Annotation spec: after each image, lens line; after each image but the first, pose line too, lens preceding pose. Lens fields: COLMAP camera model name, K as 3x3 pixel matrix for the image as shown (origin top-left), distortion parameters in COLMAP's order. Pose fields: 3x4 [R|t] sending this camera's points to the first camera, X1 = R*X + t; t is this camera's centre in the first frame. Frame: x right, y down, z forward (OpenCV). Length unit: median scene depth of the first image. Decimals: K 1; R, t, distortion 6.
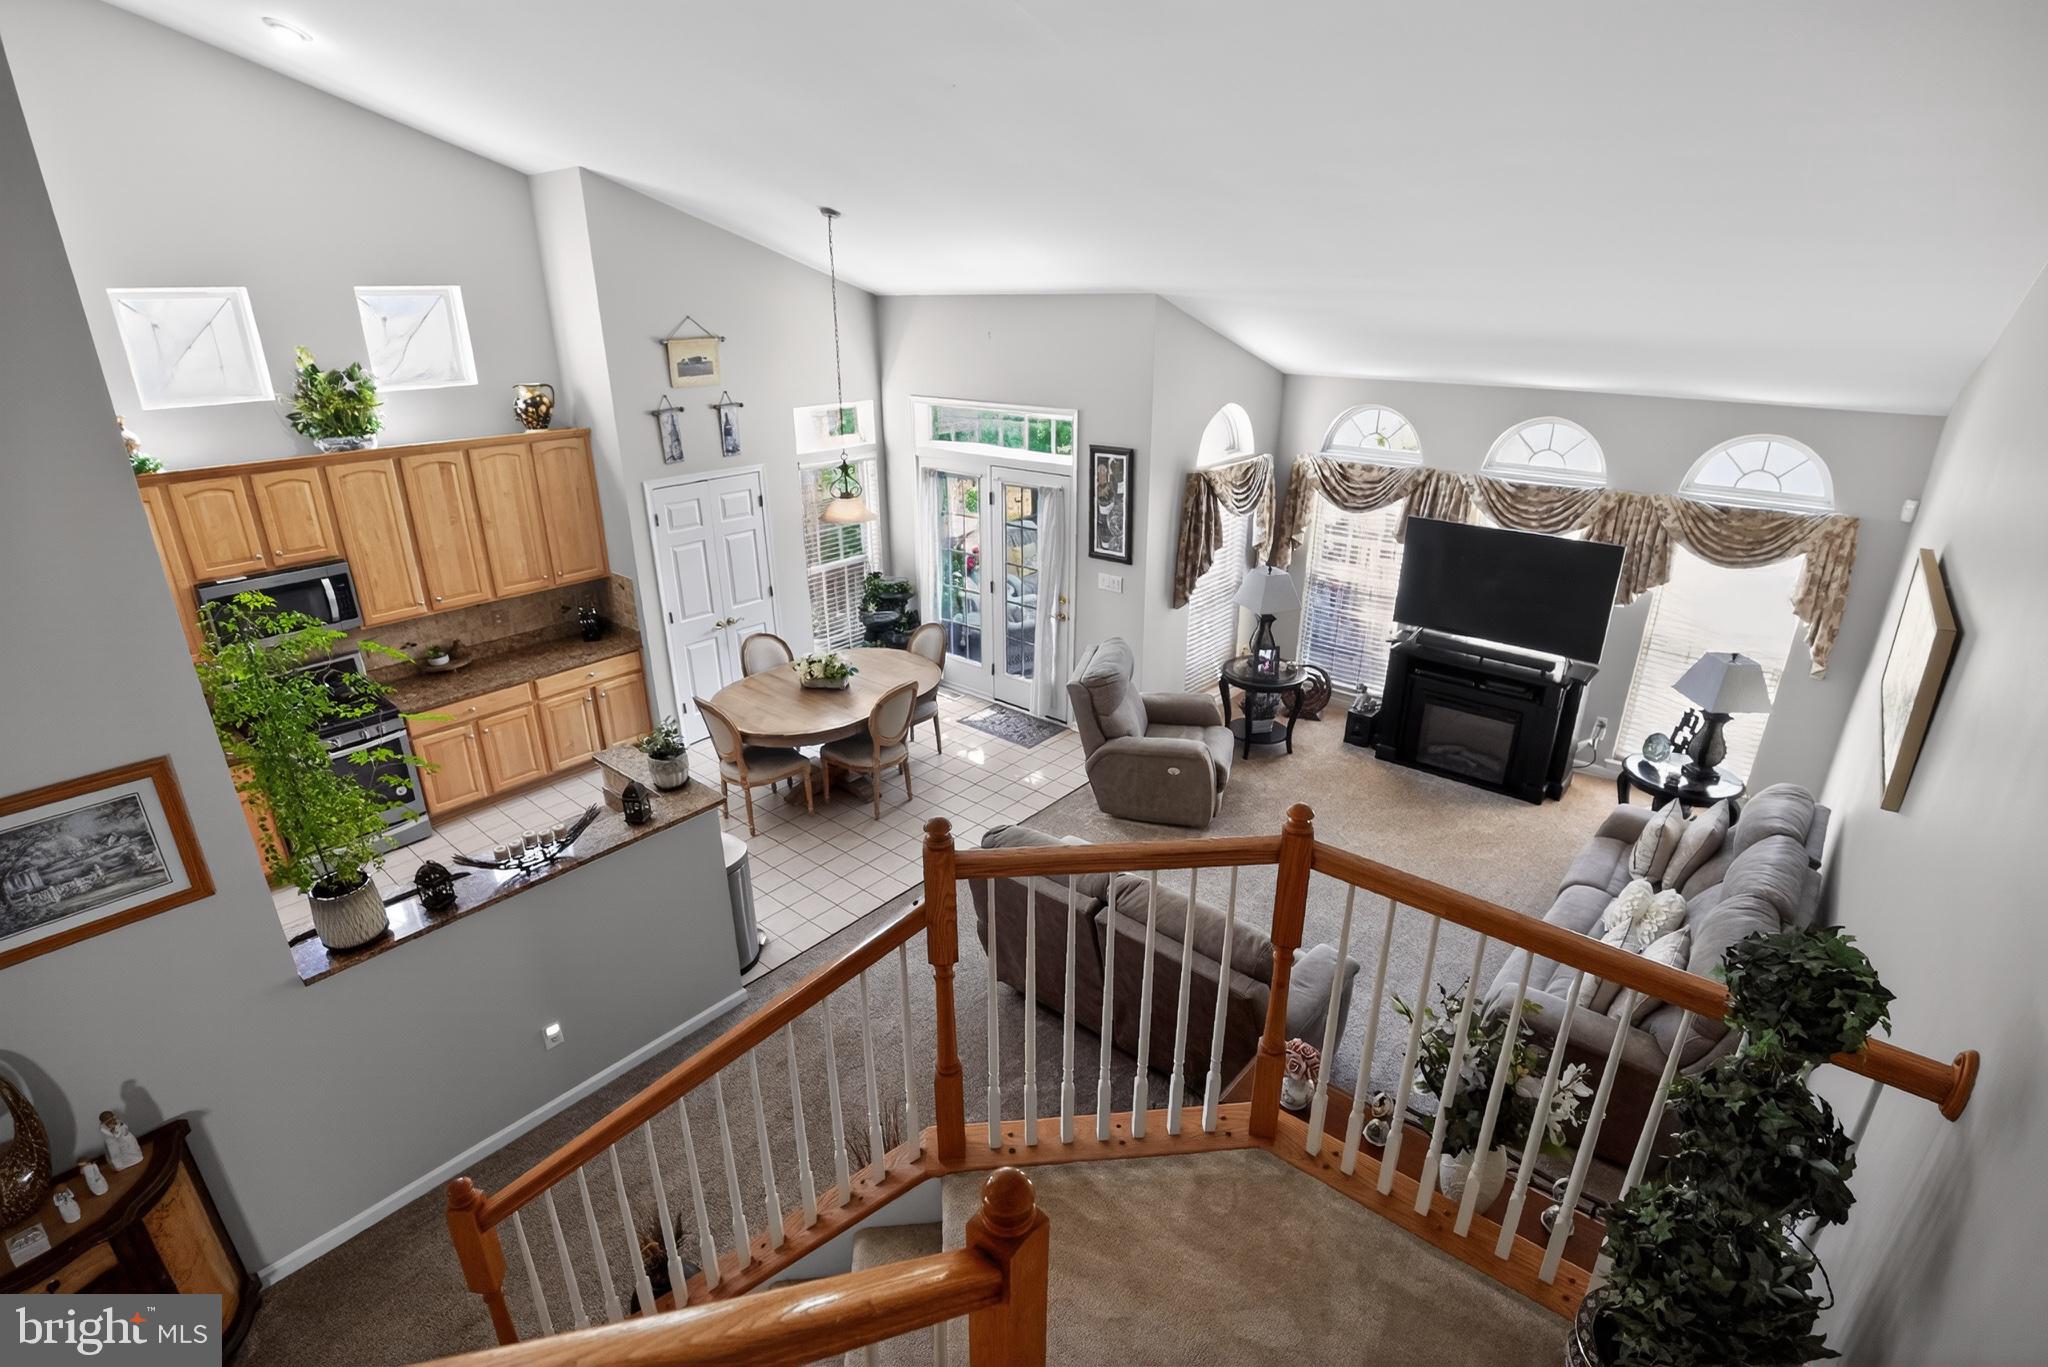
lens RADIAL K [[958.9, 0, 1024.6], [0, 958.9, 694.6], [0, 0, 1]] dist [-0.038185, 0.006997]
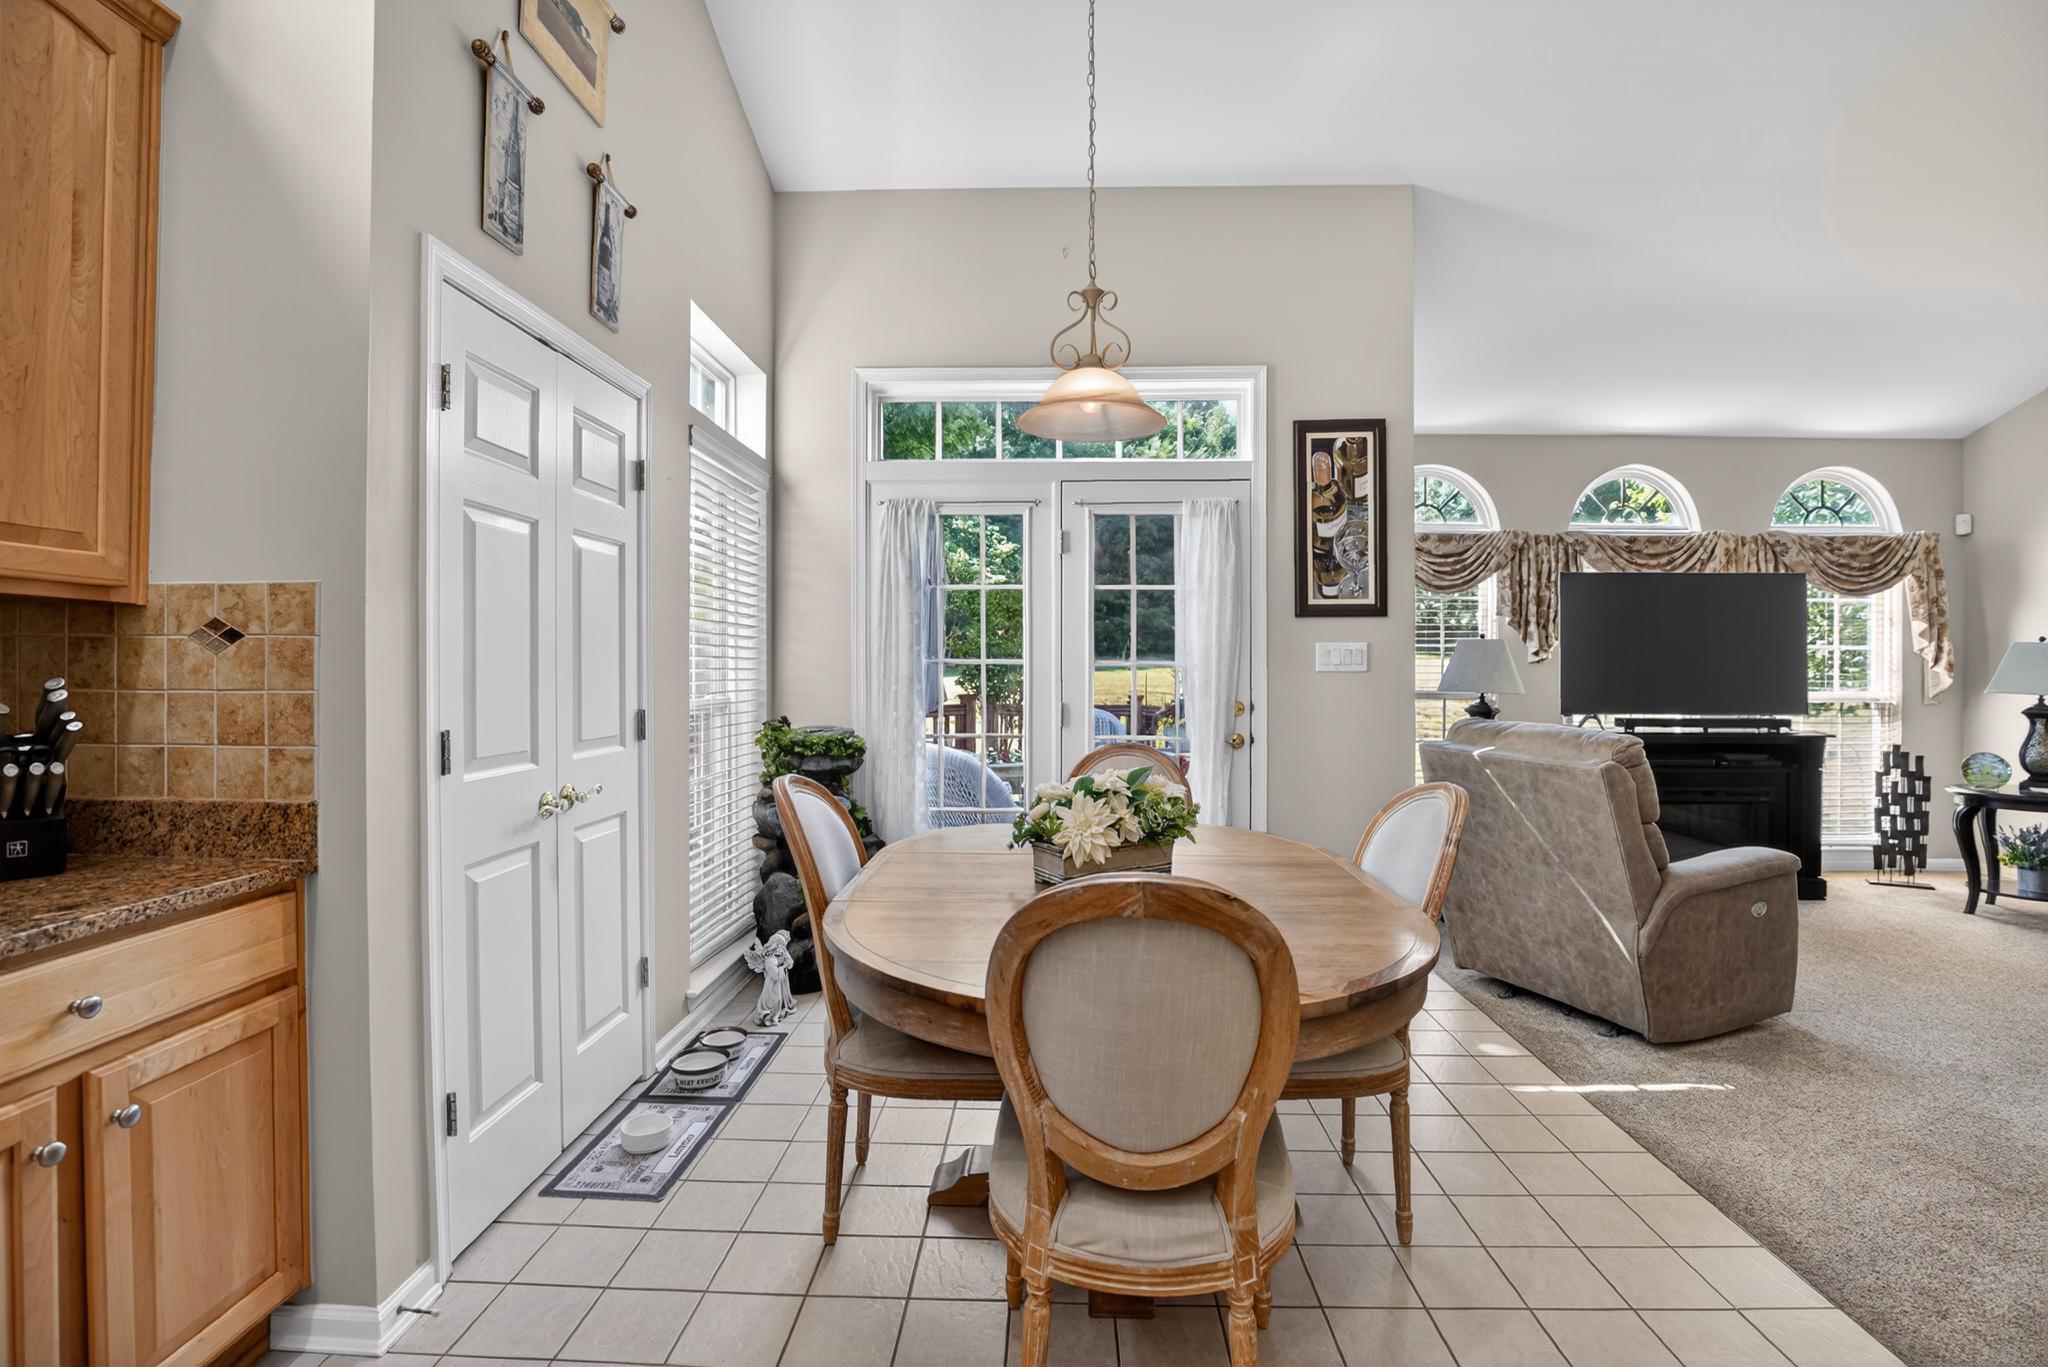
lens RADIAL K [[958.9, 0, 1027.1], [0, 958.9, 672.2], [0, 0, 1]] dist [-0.038185, 0.006997]
pose [[0.776672, 0.005031, 0.629885, -0.426072], [0.236588, 0.924425, -0.299106, 0.017208], [-0.583786, 0.381331, 0.716785, 0.733823]]
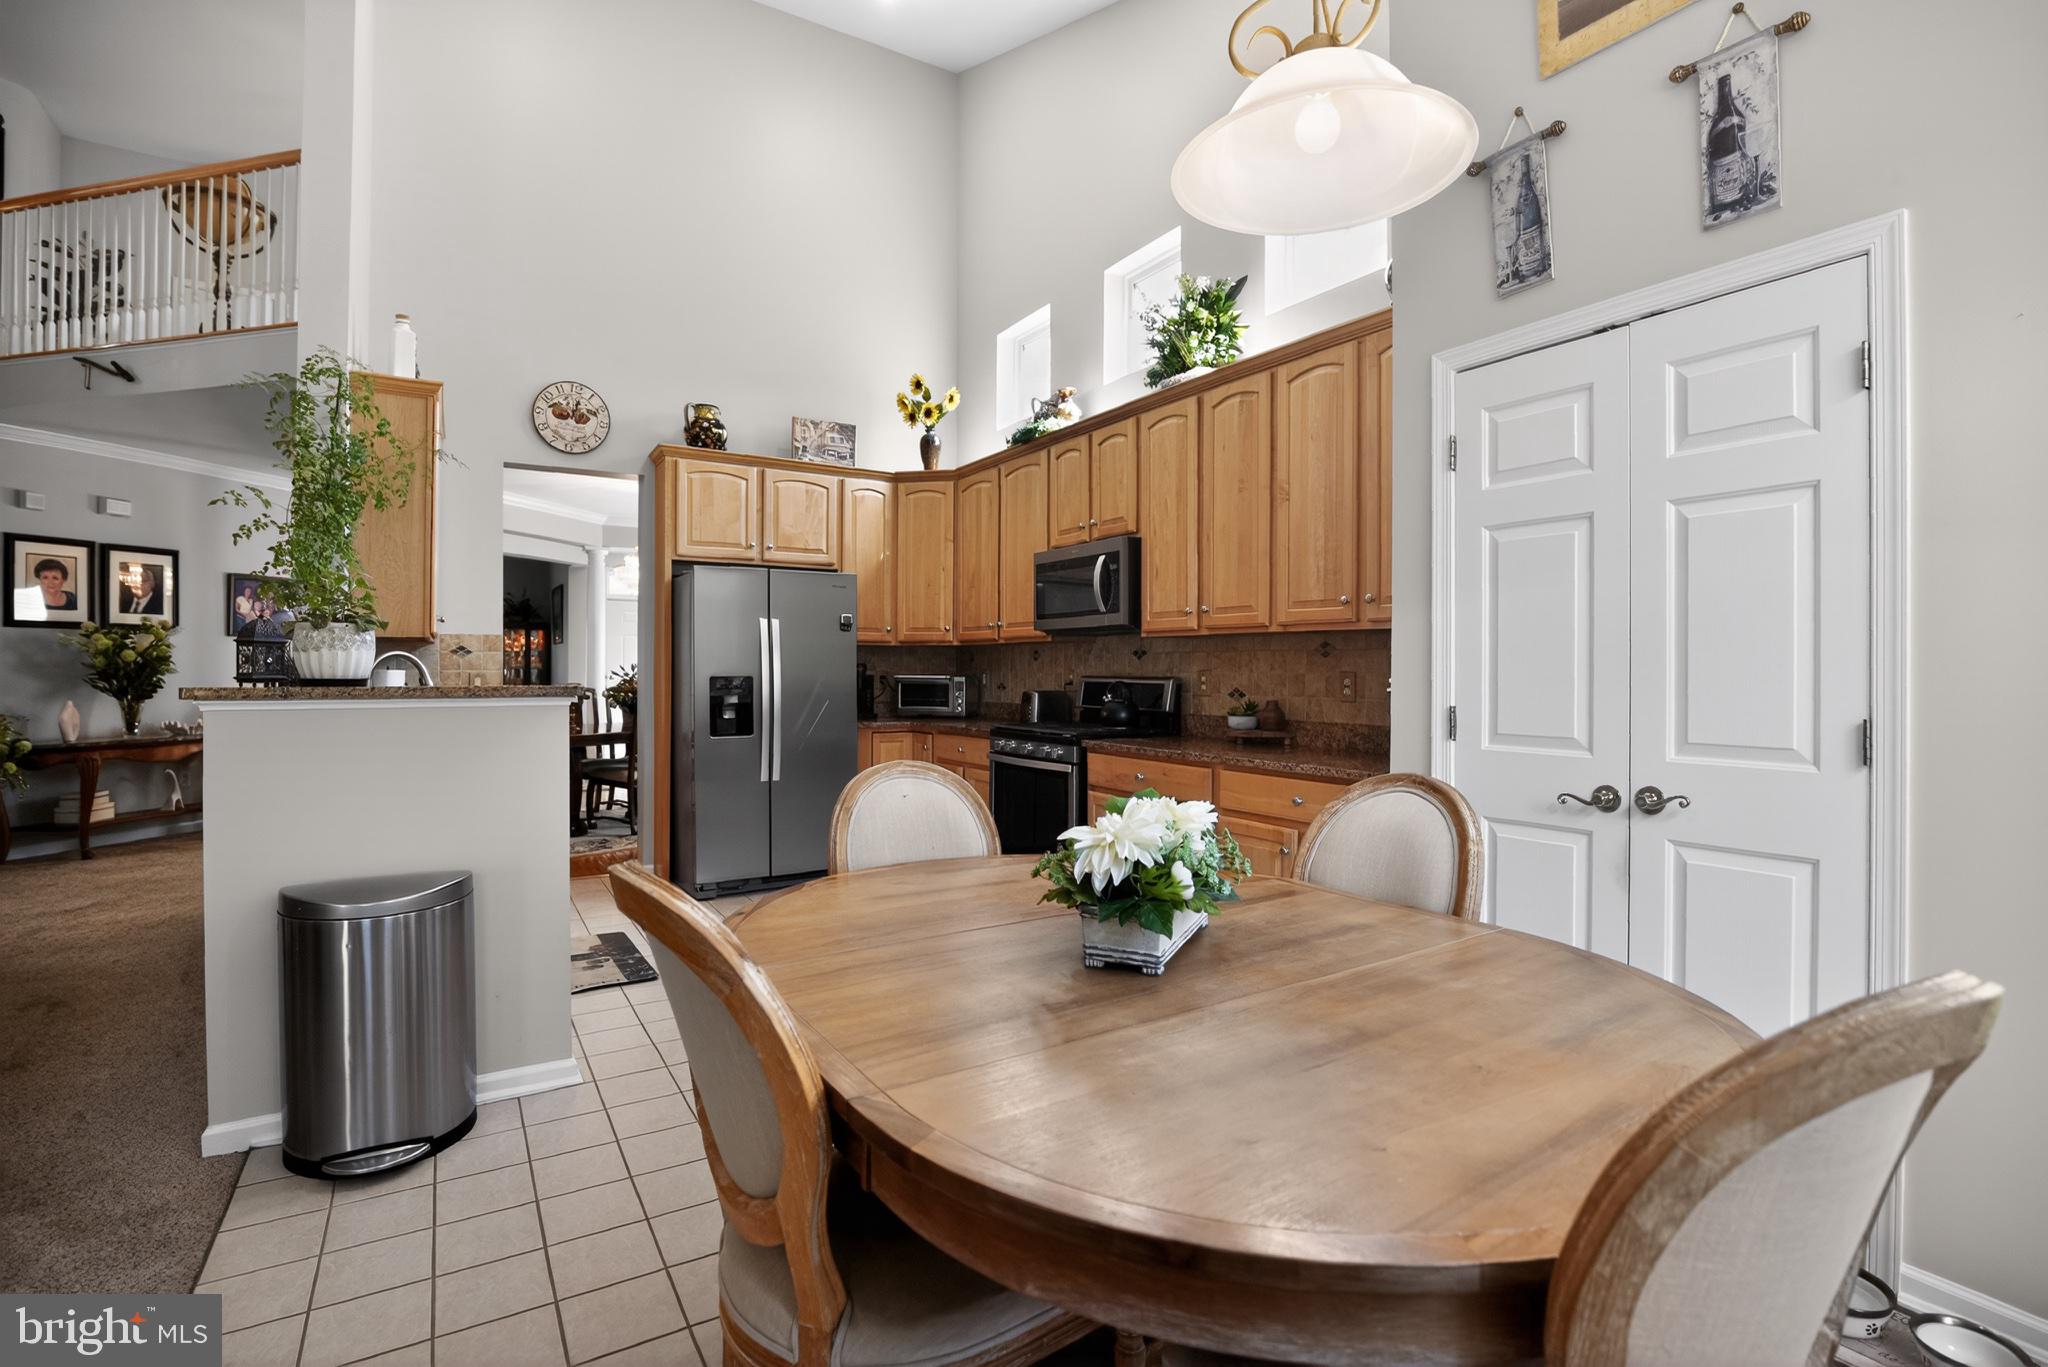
lens RADIAL K [[958.9, 0, 1032.7], [0, 958.9, 665.5], [0, 0, 1]] dist [-0.038185, 0.006997]
pose [[-0.291348, -0.003076, -0.956612, 0.021613], [-0.371311, 0.921955, 0.110123, -0.084479], [0.881615, 0.387285, -0.269752, 0.986219]]
